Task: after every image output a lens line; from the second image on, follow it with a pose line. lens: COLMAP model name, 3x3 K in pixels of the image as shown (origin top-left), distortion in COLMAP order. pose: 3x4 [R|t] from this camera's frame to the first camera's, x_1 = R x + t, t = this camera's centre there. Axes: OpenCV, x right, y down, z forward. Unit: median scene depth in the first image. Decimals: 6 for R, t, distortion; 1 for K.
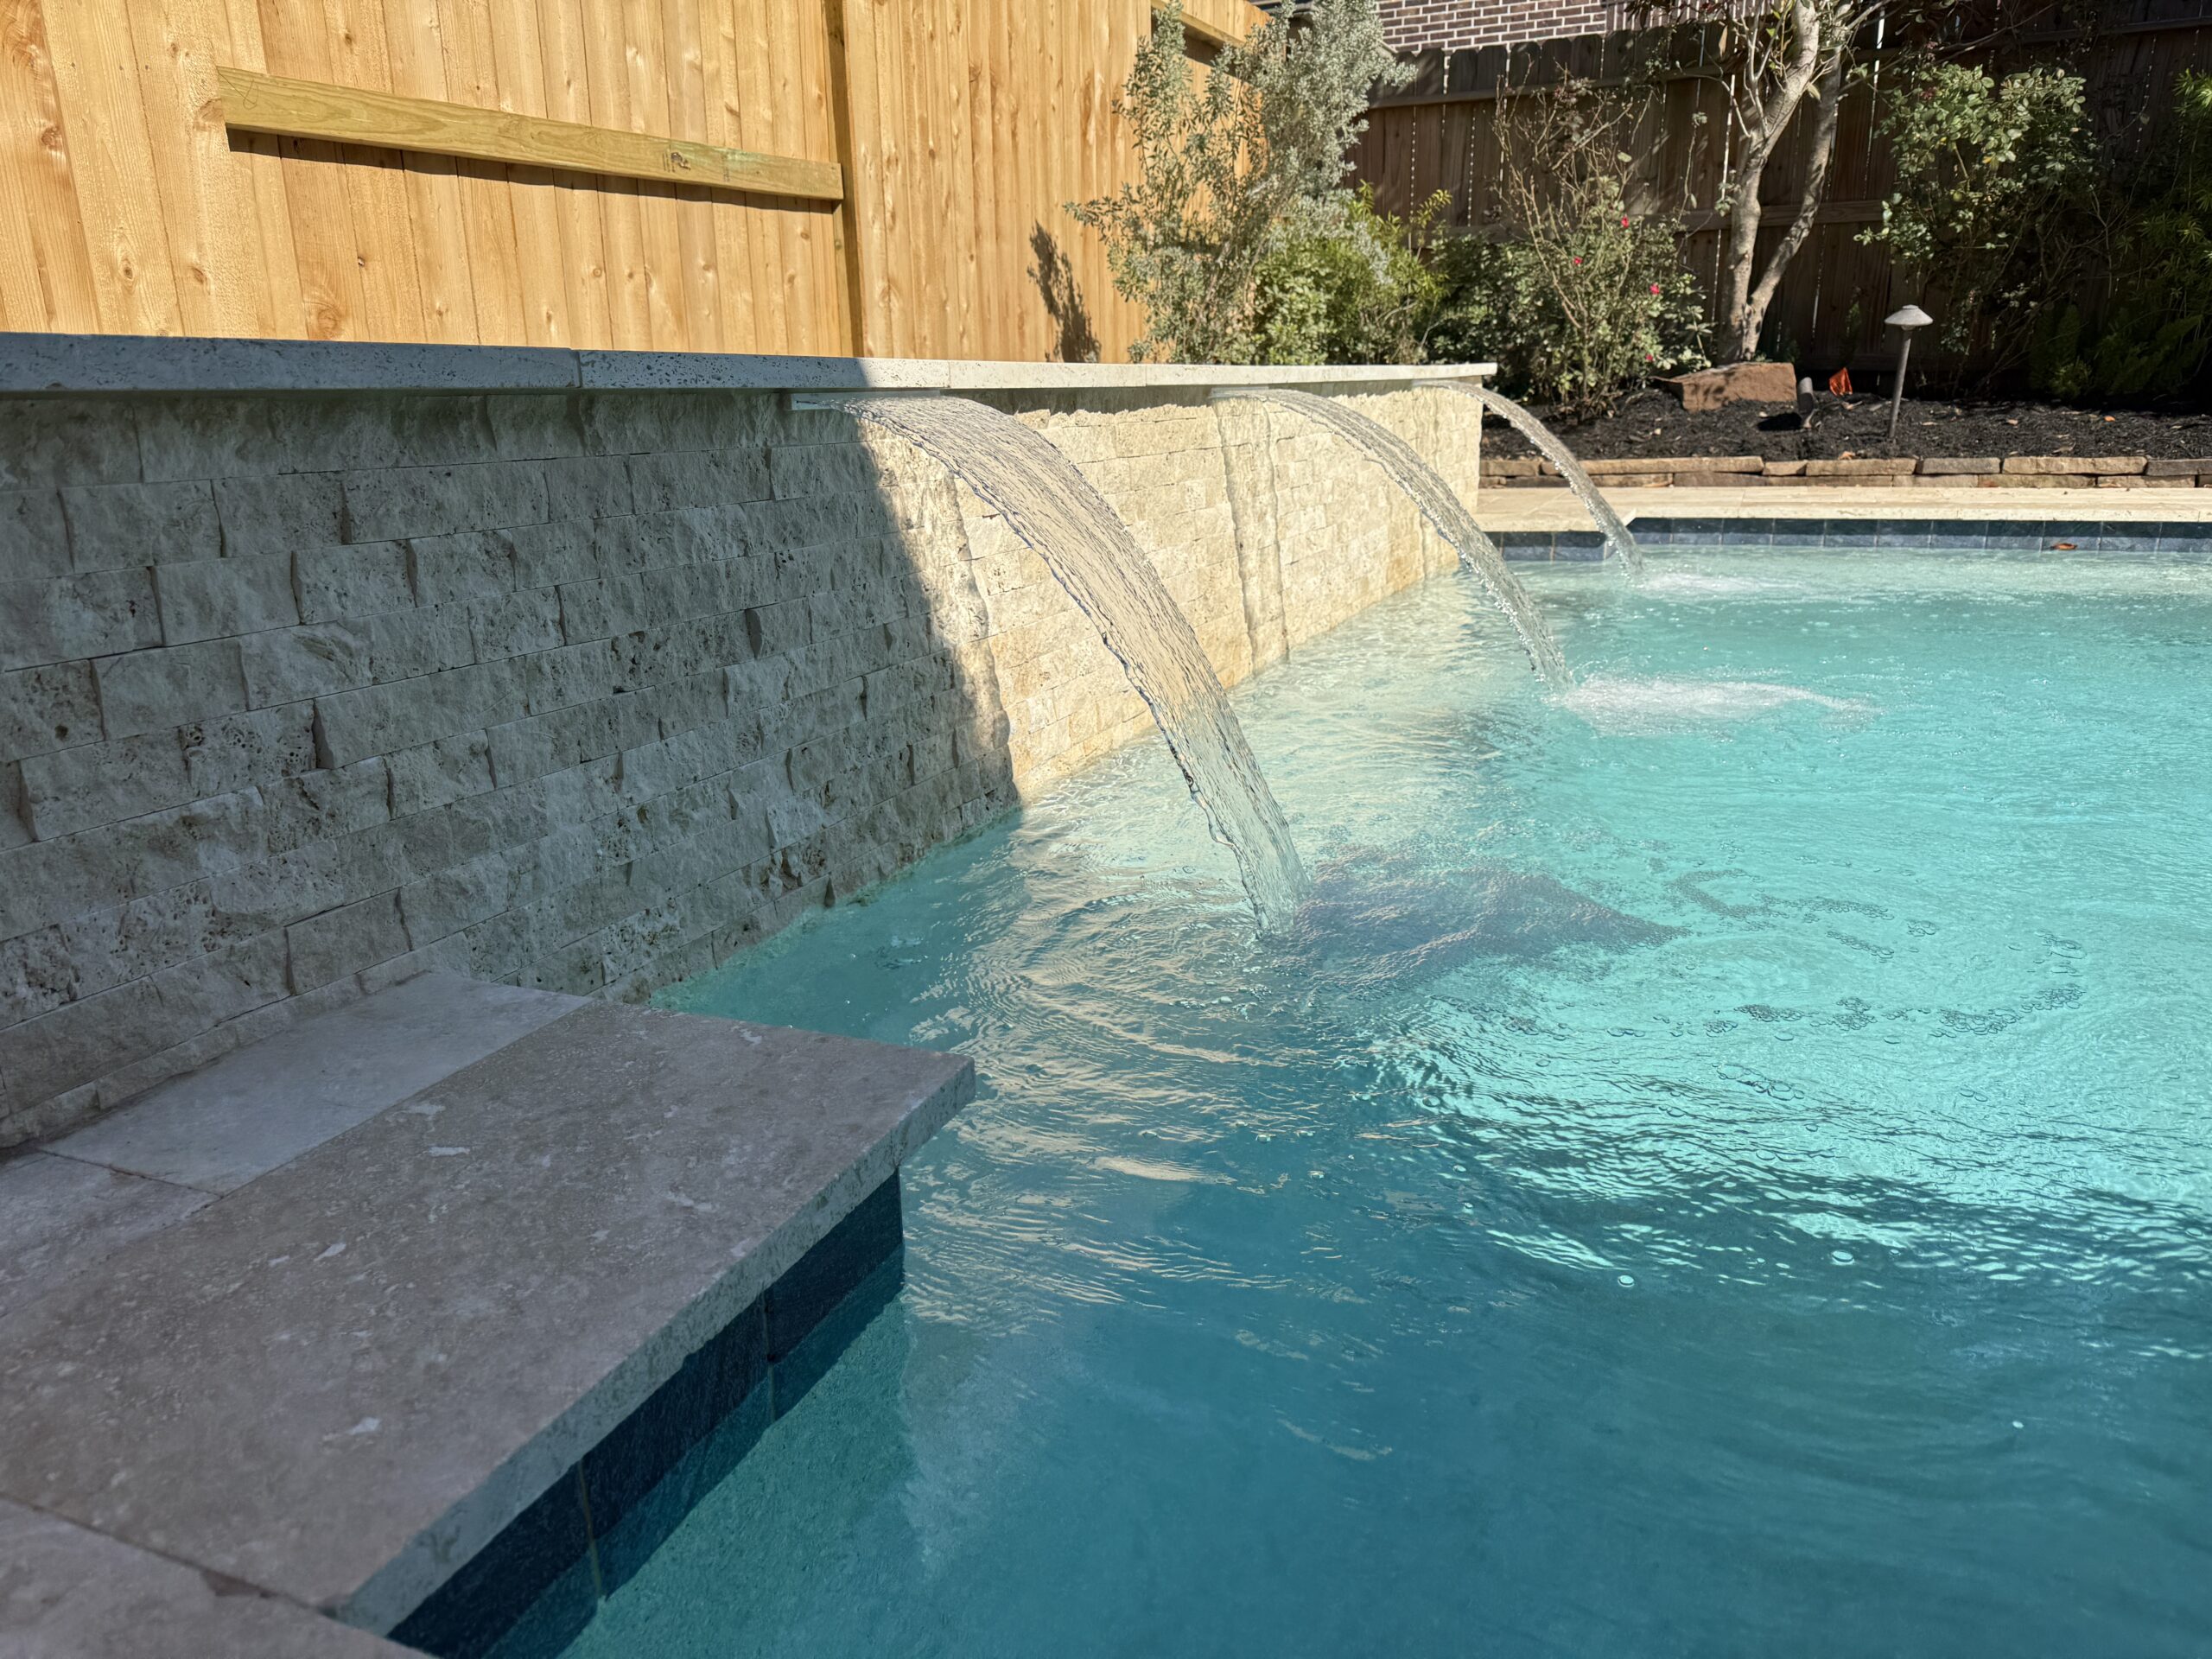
lens RADIAL K [[1611.0, 0, 1099.3], [0, 1611.0, 816.6], [0, 0, 1]] dist [0.036648, -0.047440]
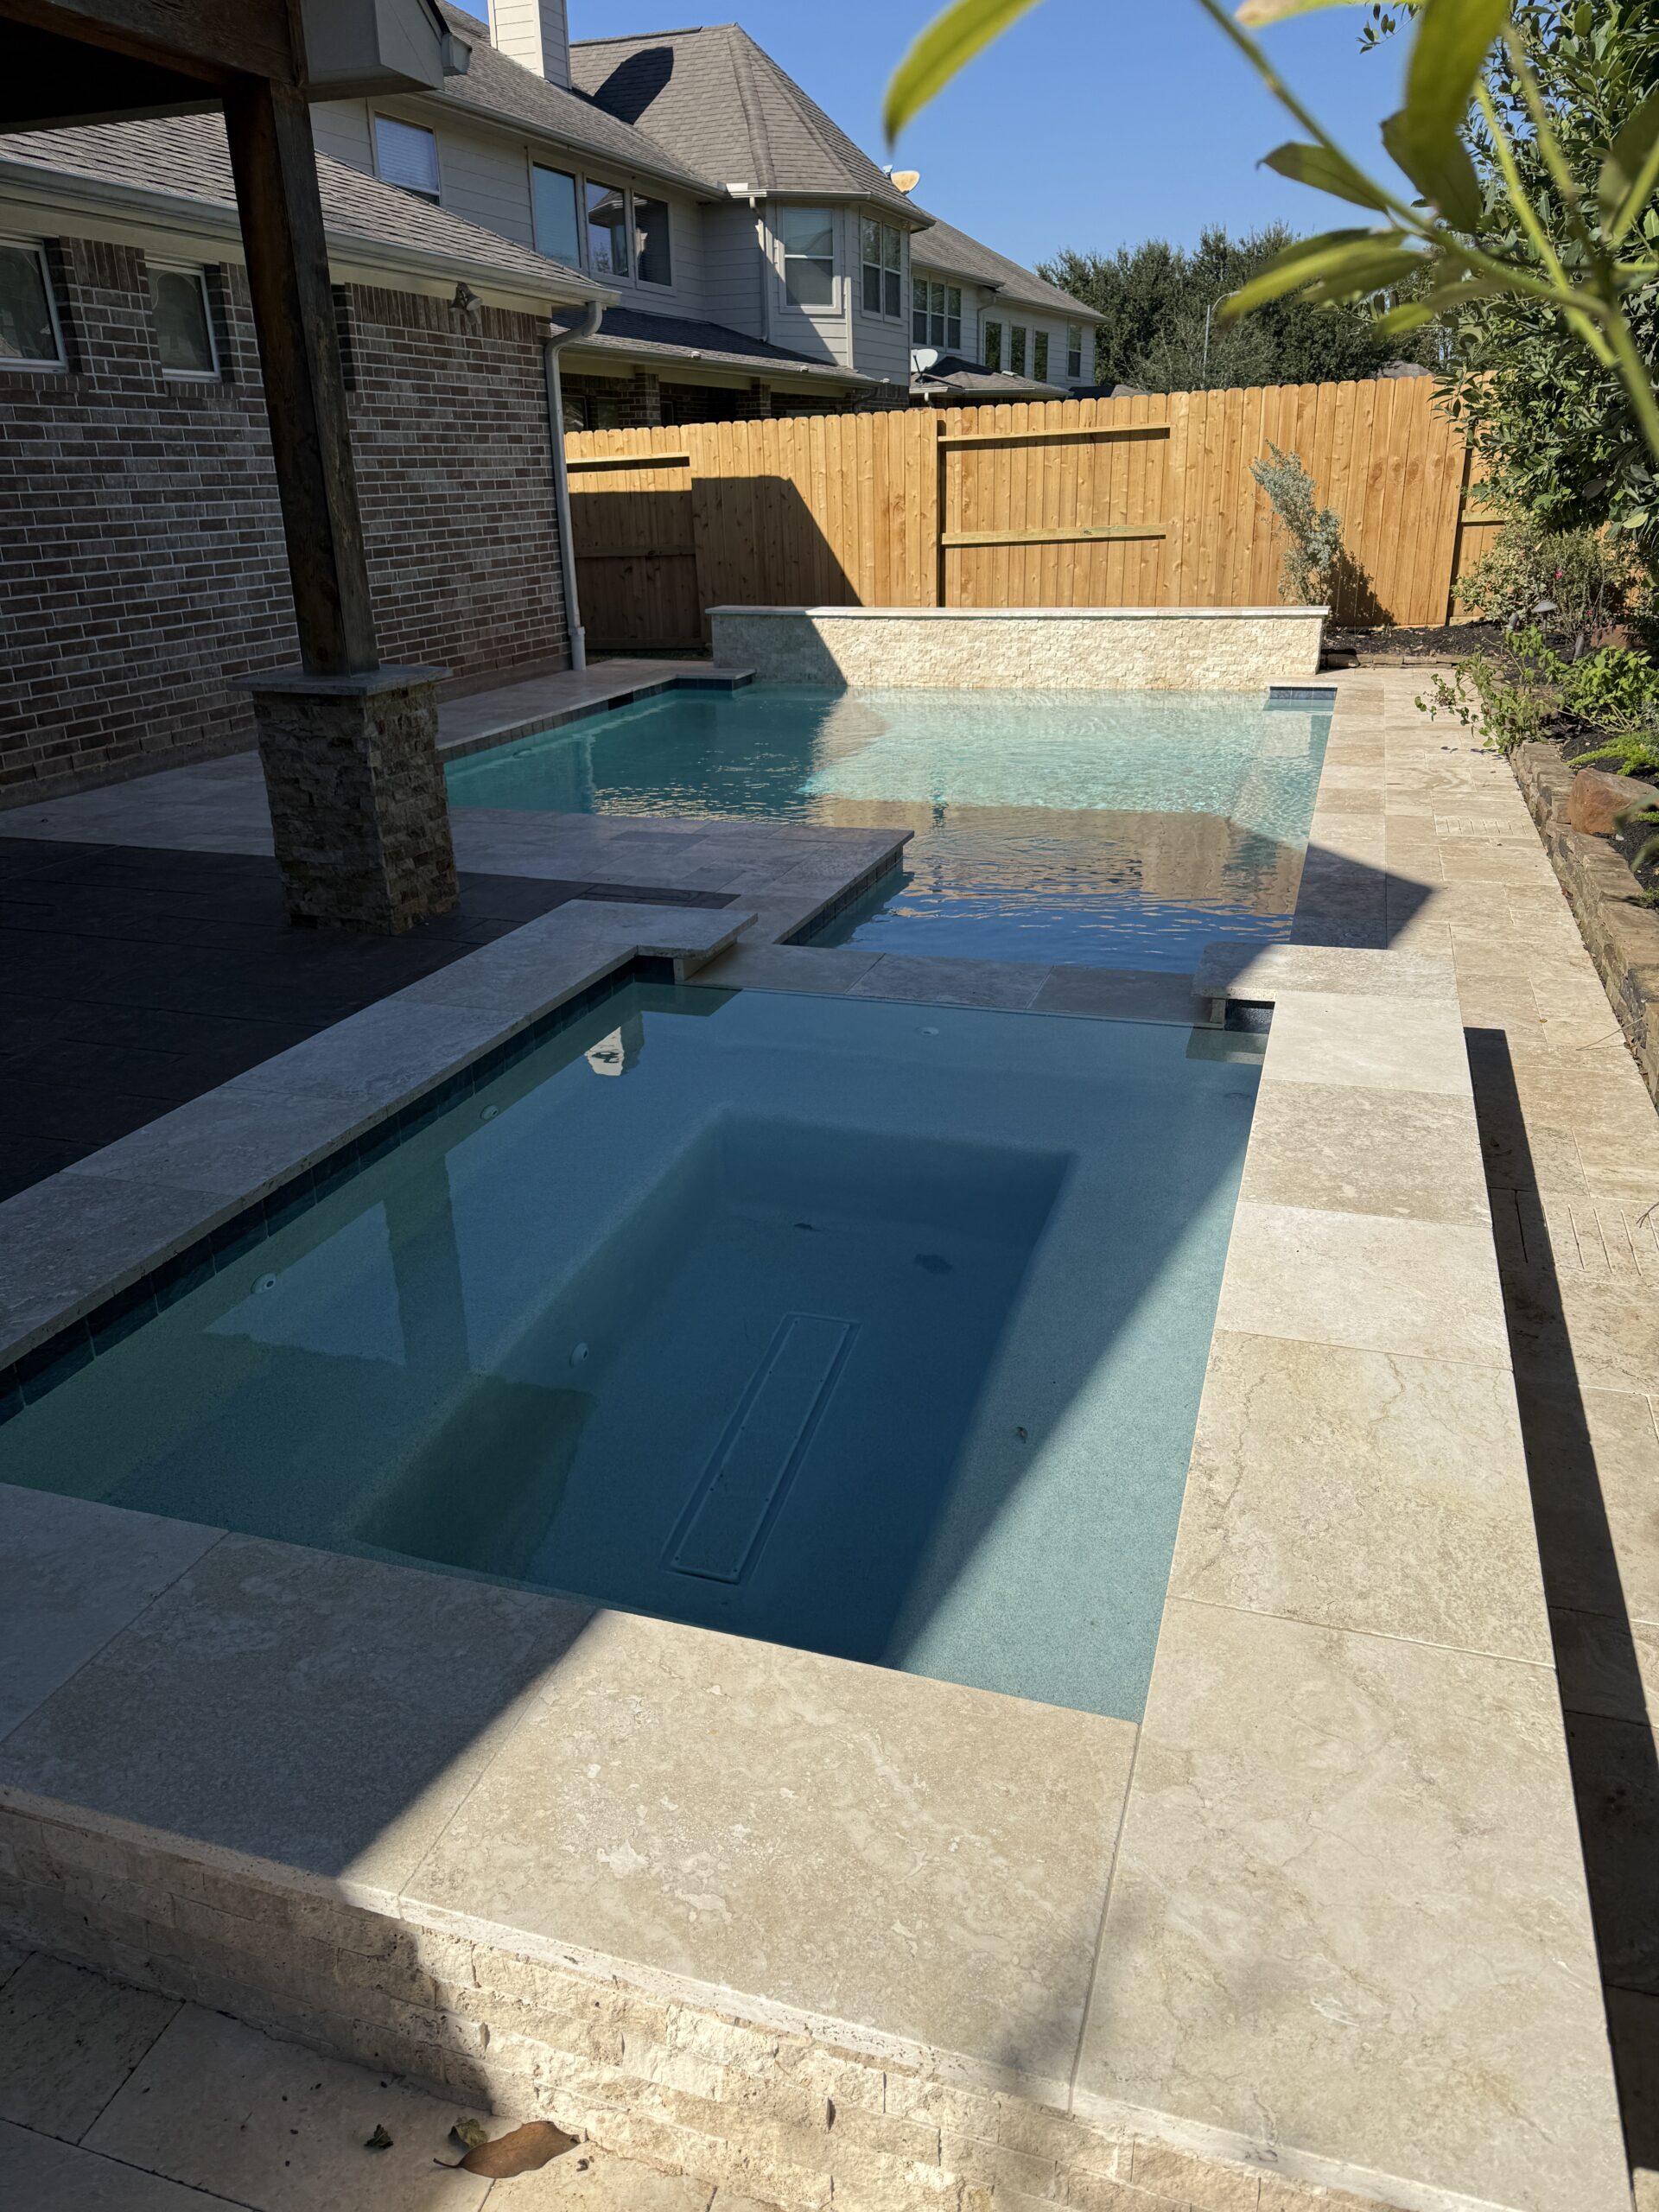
lens RADIAL K [[1611.0, 0, 828.8], [0, 1611.0, 1133.9], [0, 0, 1]] dist [0.036648, -0.047440]
pose [[0.088833, 0.402020, -0.911311, 3.269702], [-0.235088, 0.897542, 0.373030, -0.381944], [0.967906, 0.181100, 0.174242, 0.047017]]
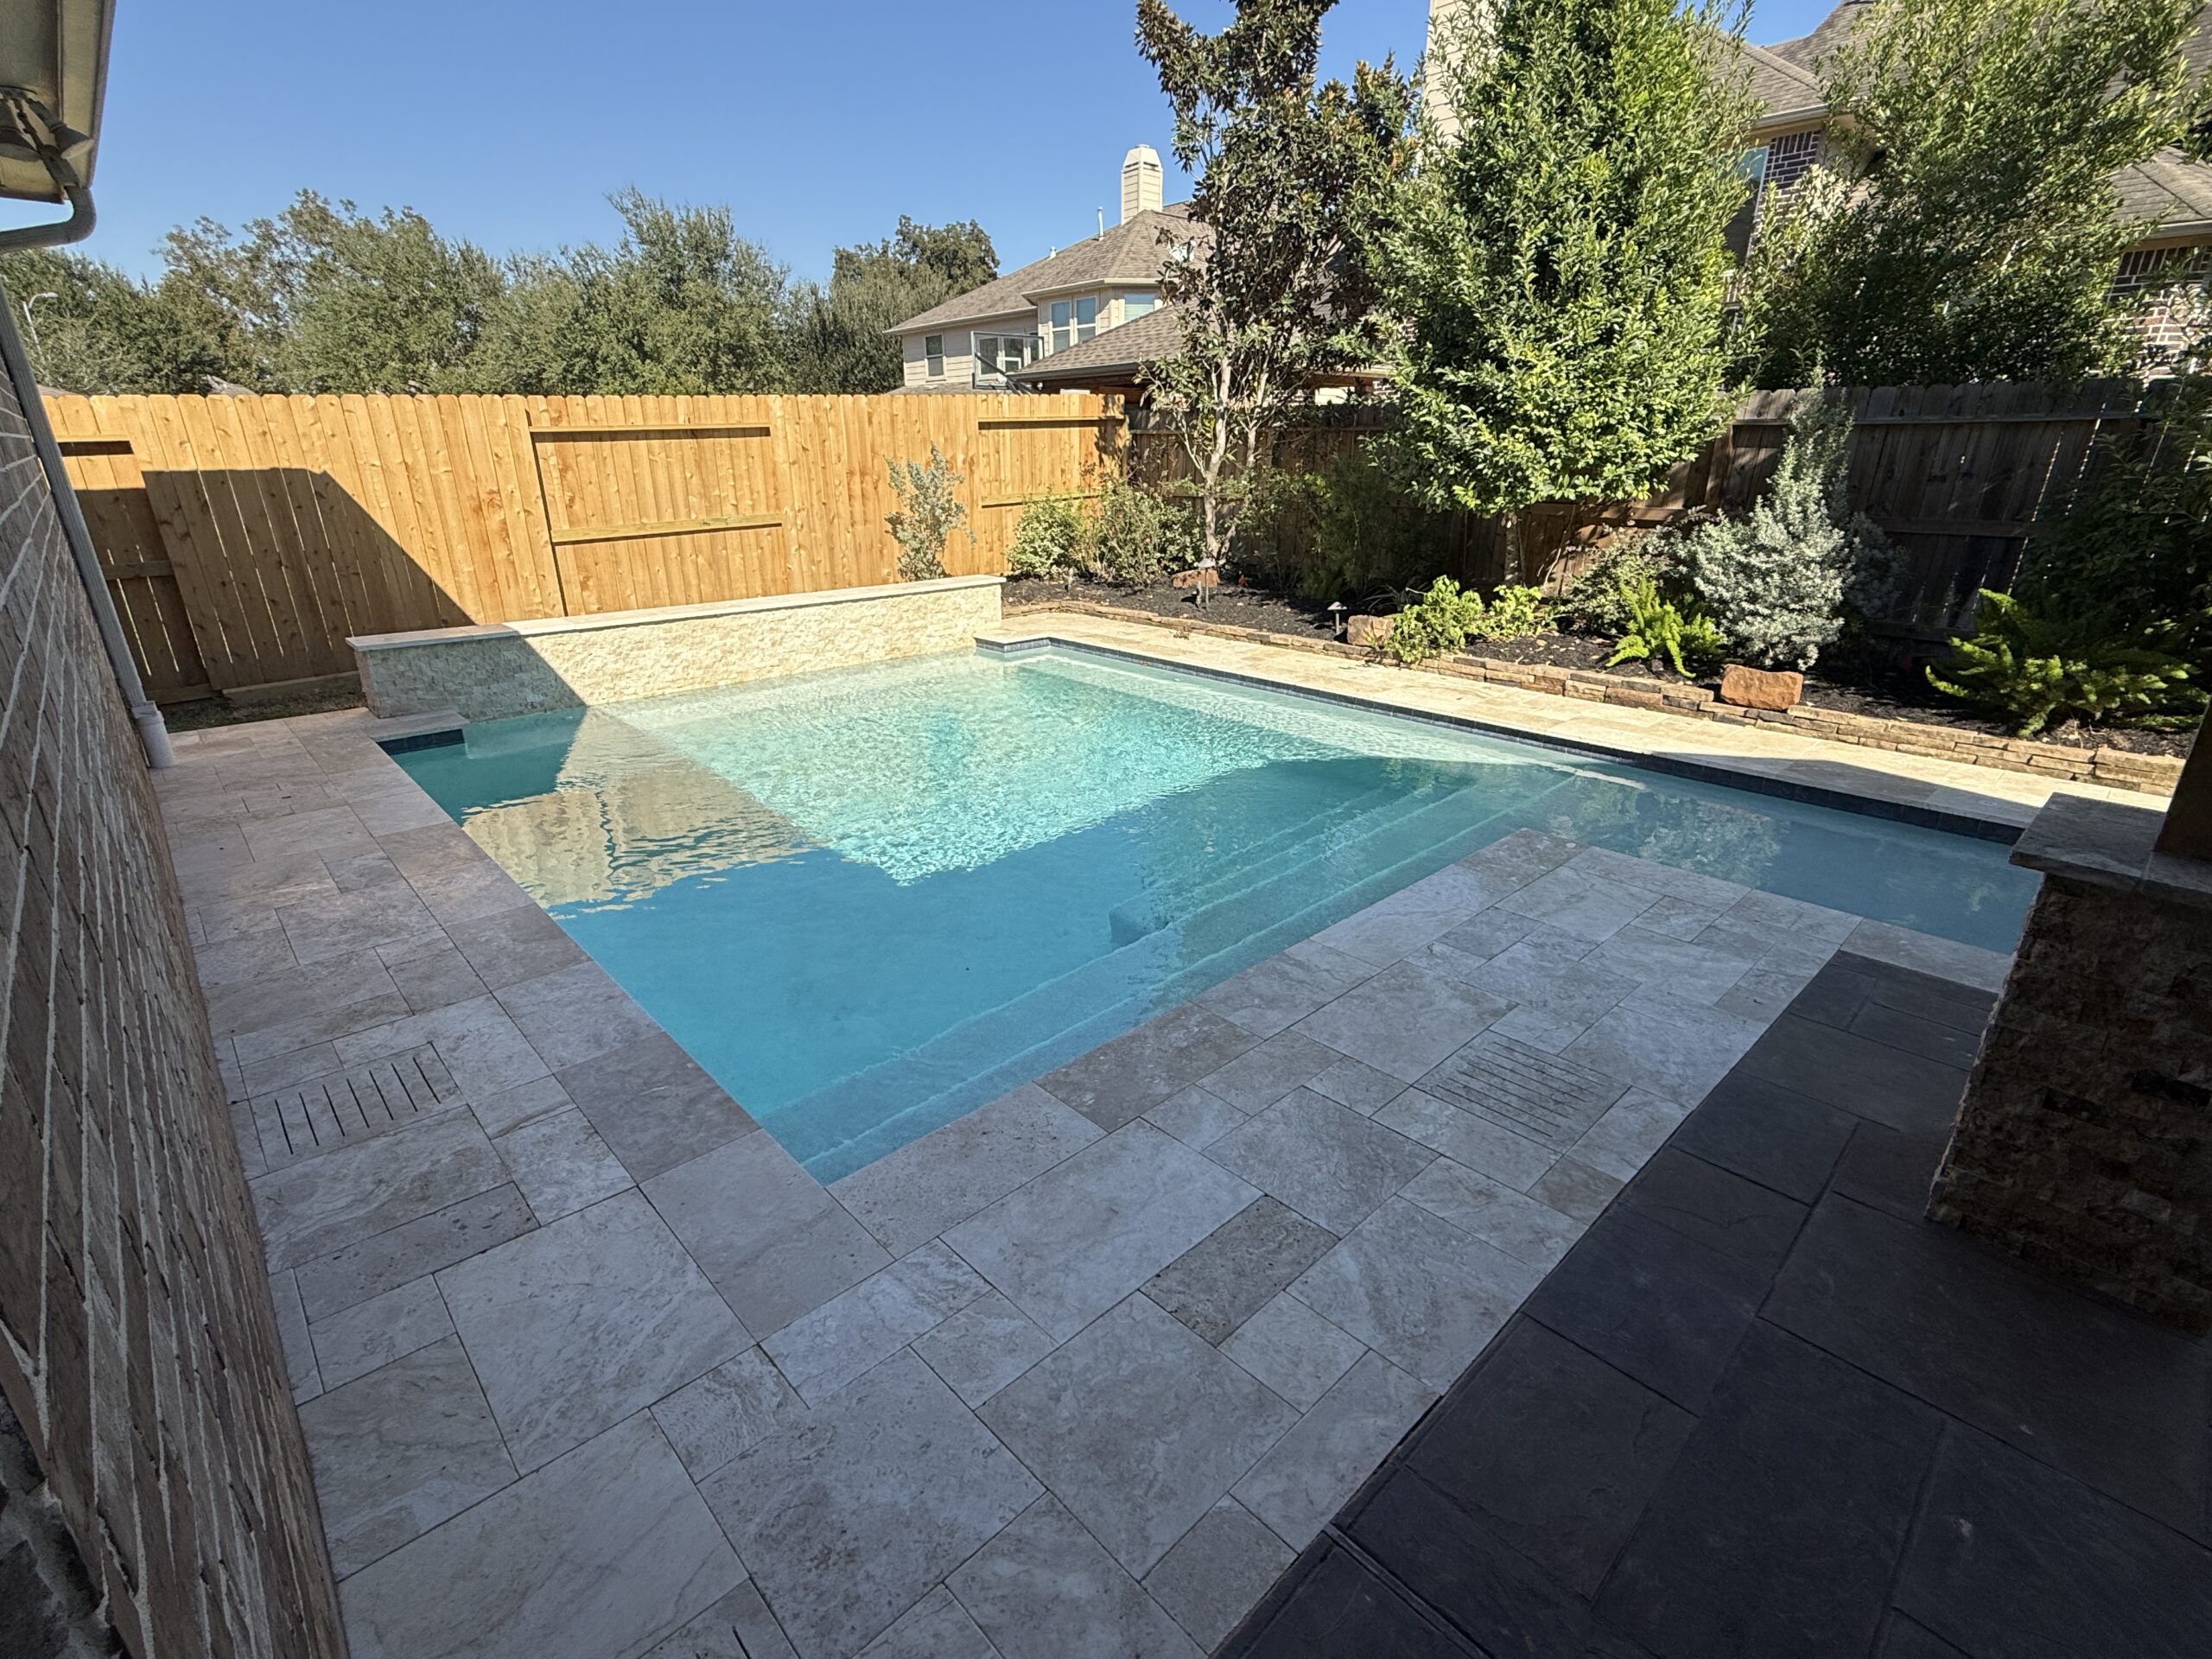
lens RADIAL K [[1054.2, 0, 1138.3], [0, 1054.2, 841.4], [0, 0, 1]] dist [-0.006790, 0.001620]
pose [[0.921004, 0.162237, -0.354161, 1.506491], [-0.123064, 0.983765, 0.130618, -0.116106], [0.369602, -0.076715, 0.926018, -0.857879]]
